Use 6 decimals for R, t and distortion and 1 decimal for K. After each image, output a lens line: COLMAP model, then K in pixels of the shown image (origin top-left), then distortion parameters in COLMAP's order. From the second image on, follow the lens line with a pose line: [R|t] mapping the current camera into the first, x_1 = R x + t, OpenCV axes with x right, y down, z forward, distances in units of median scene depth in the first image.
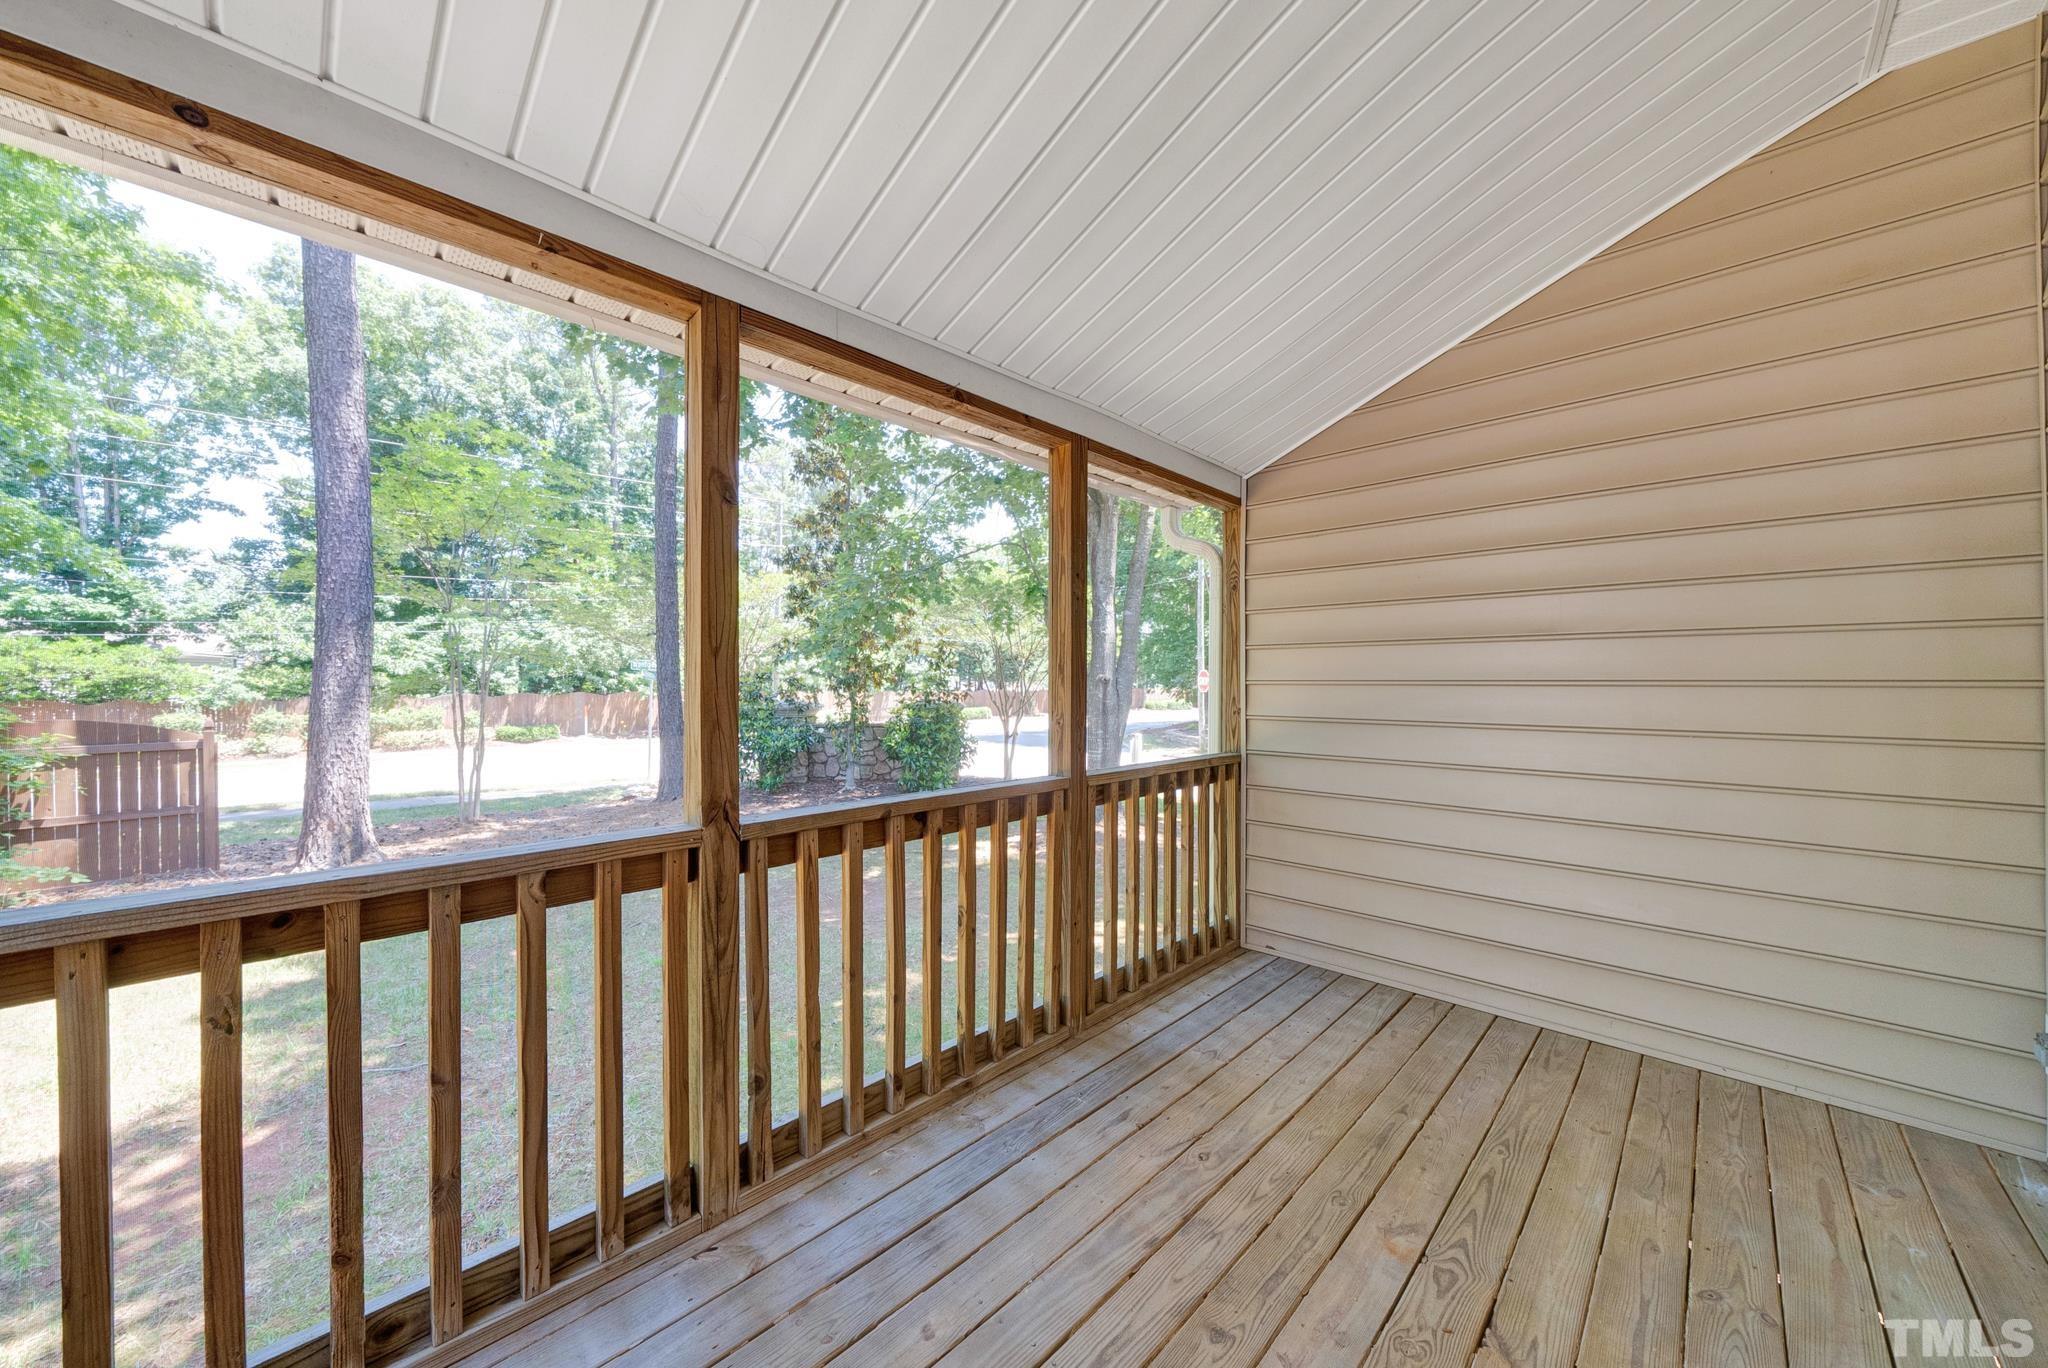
lens RADIAL K [[743.7, 0, 1013.7], [0, 743.7, 686.9], [0, 0, 1]] dist [-0.013511, -0.000139]
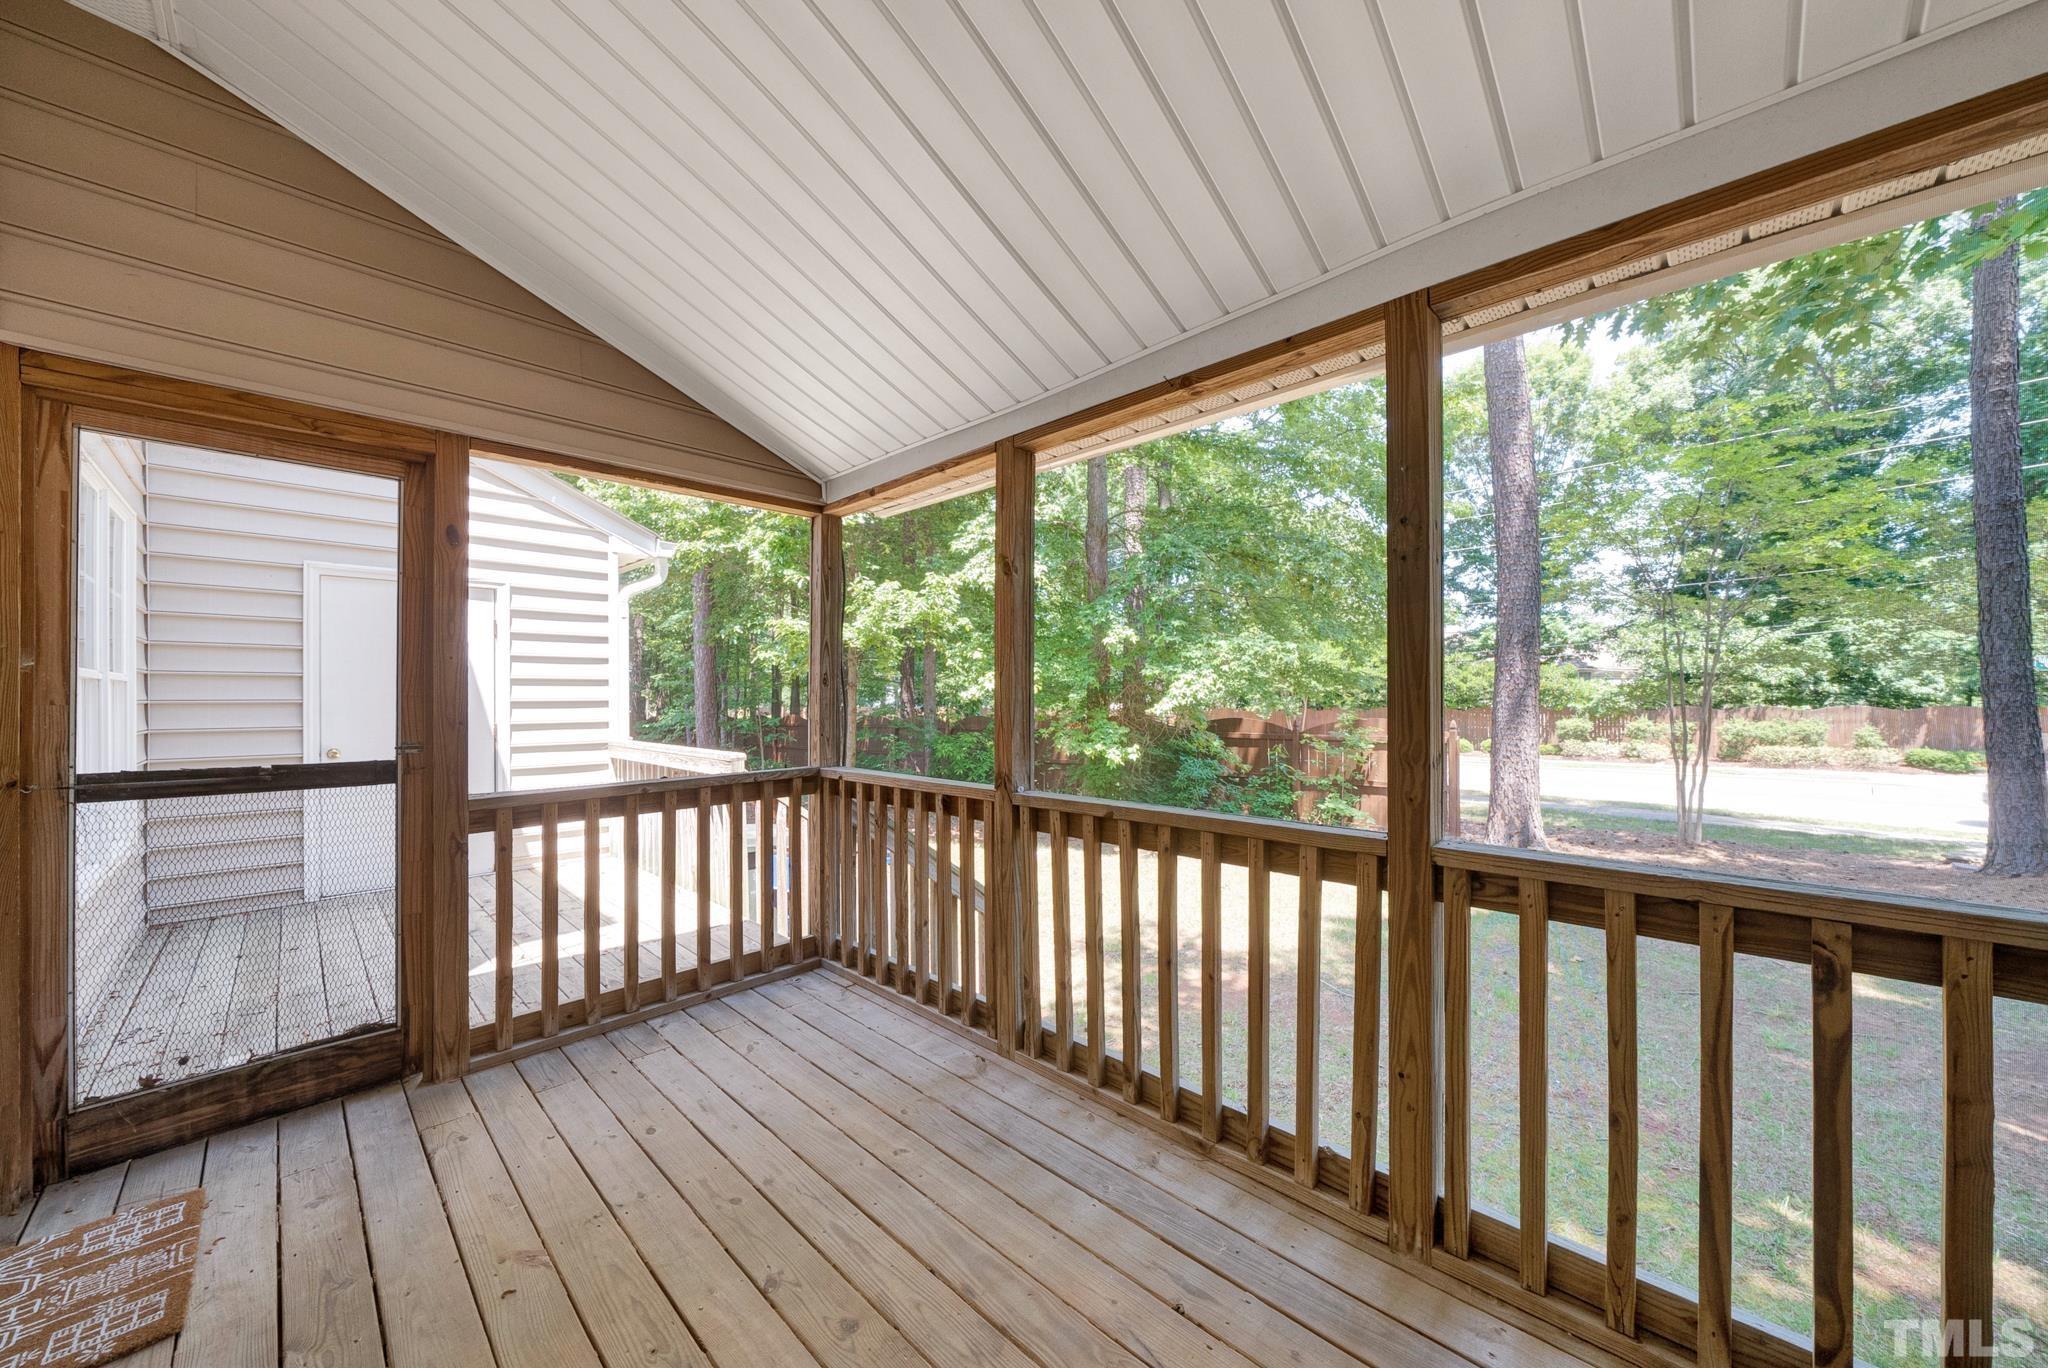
lens RADIAL K [[733.3, 0, 1021.5], [0, 733.3, 690.0], [0, 0, 1]] dist [-0.005732, -0.000196]
pose [[-0.012604, -0.009956, -0.999871, 0.086502], [0.000291, 0.999950, -0.009960, -0.000255], [0.999921, -0.000417, -0.012601, 0.083007]]
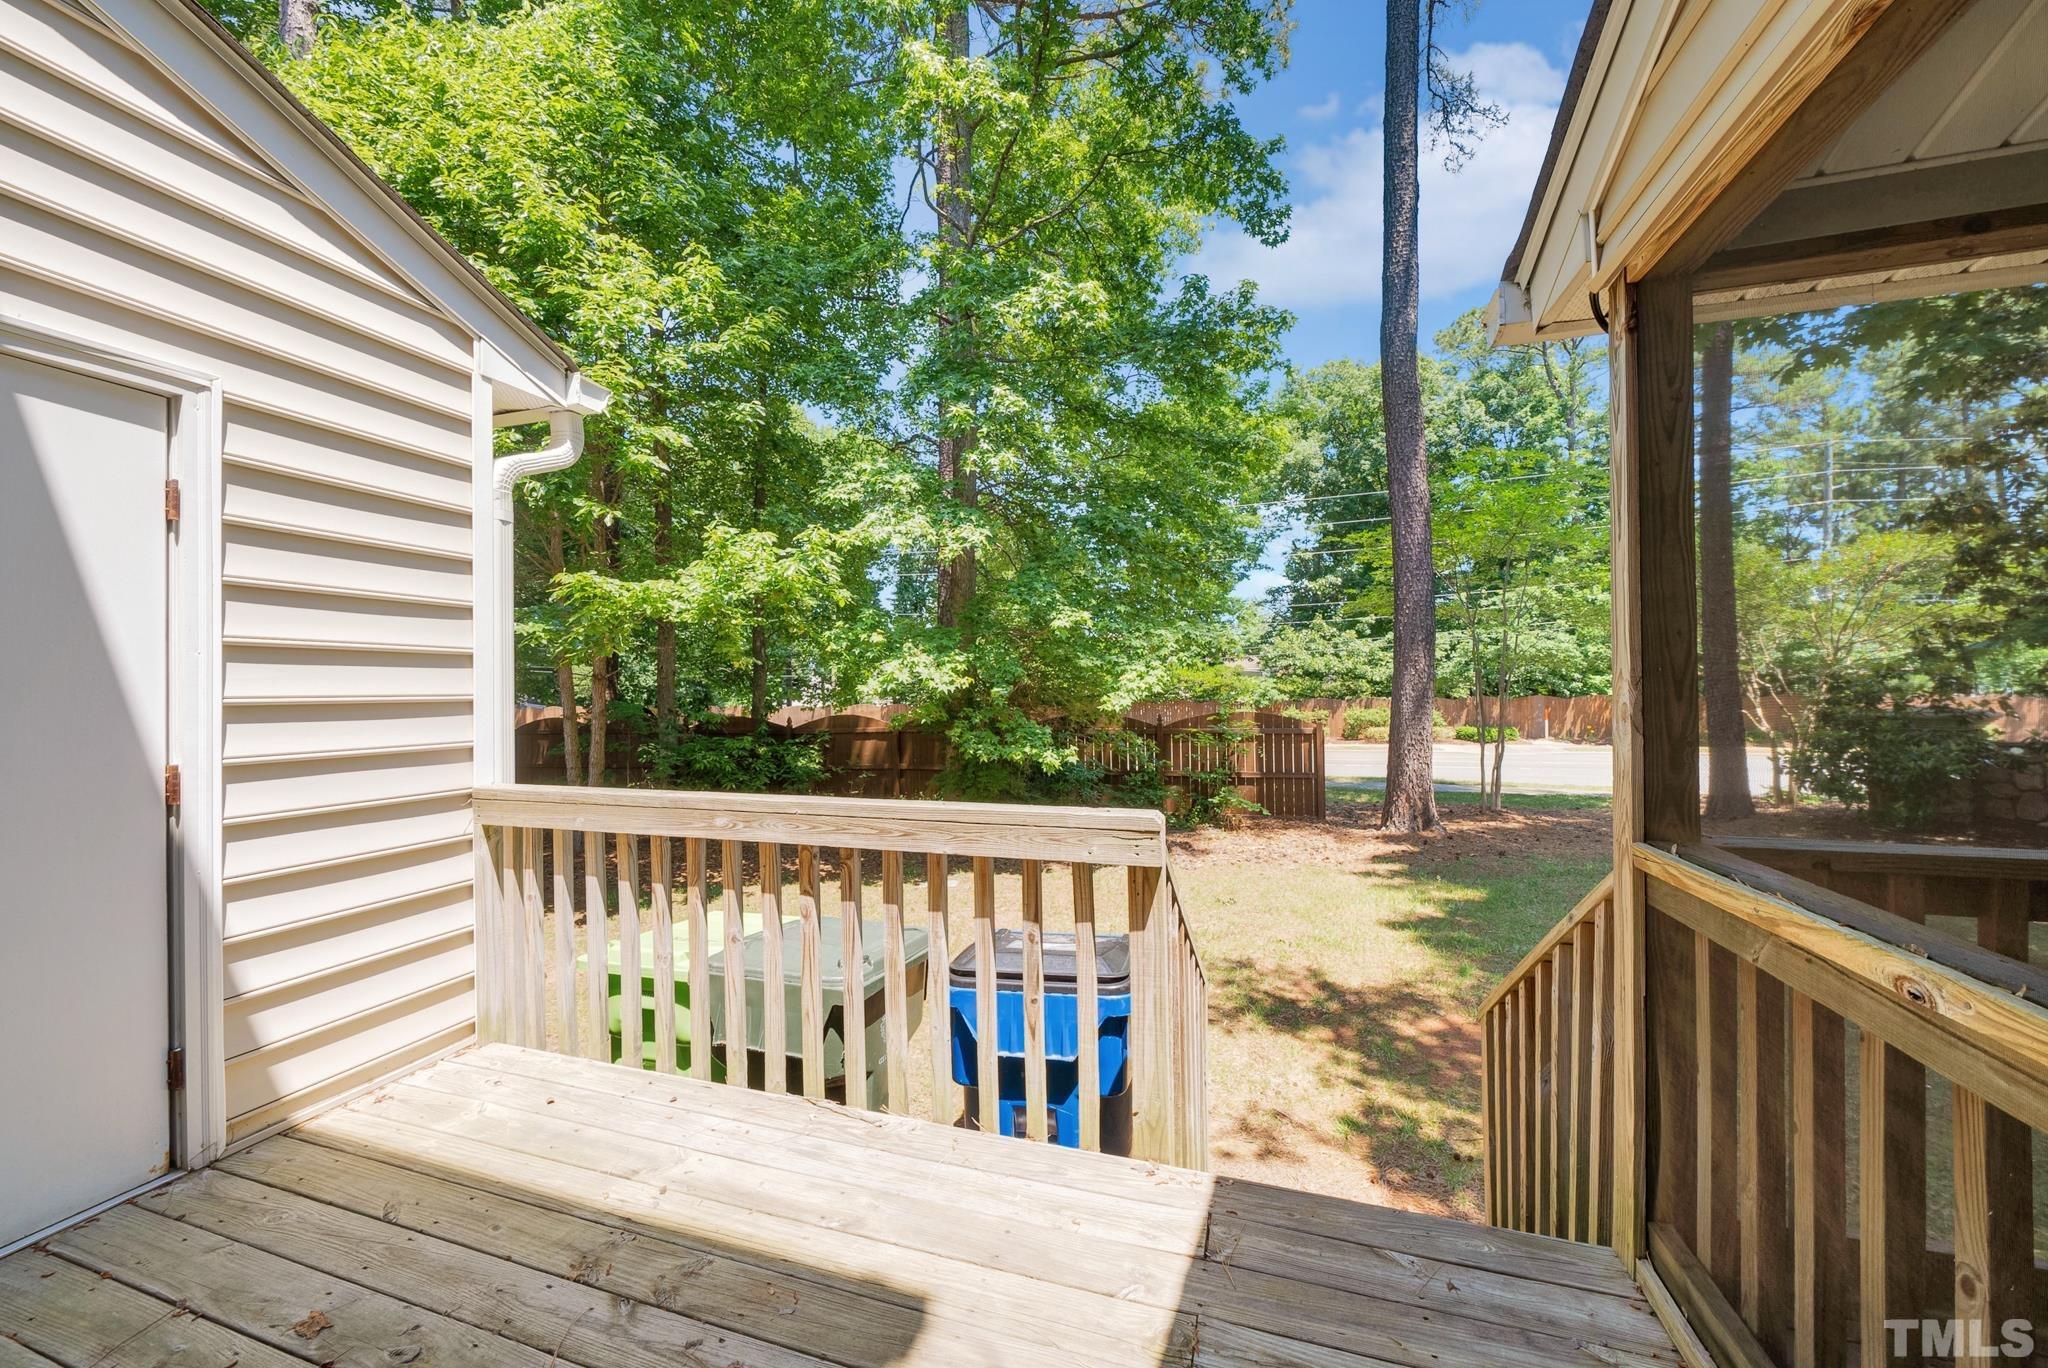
lens RADIAL K [[710.8, 0, 1026.6], [0, 710.8, 688.3], [0, 0, 1]] dist [-0.002046, -0.000132]
pose [[0.448497, -0.007314, -0.893754, -0.040948], [0.004518, 0.999972, -0.005916, 0.000121], [0.893773, -0.001385, 0.448518, -0.051129]]
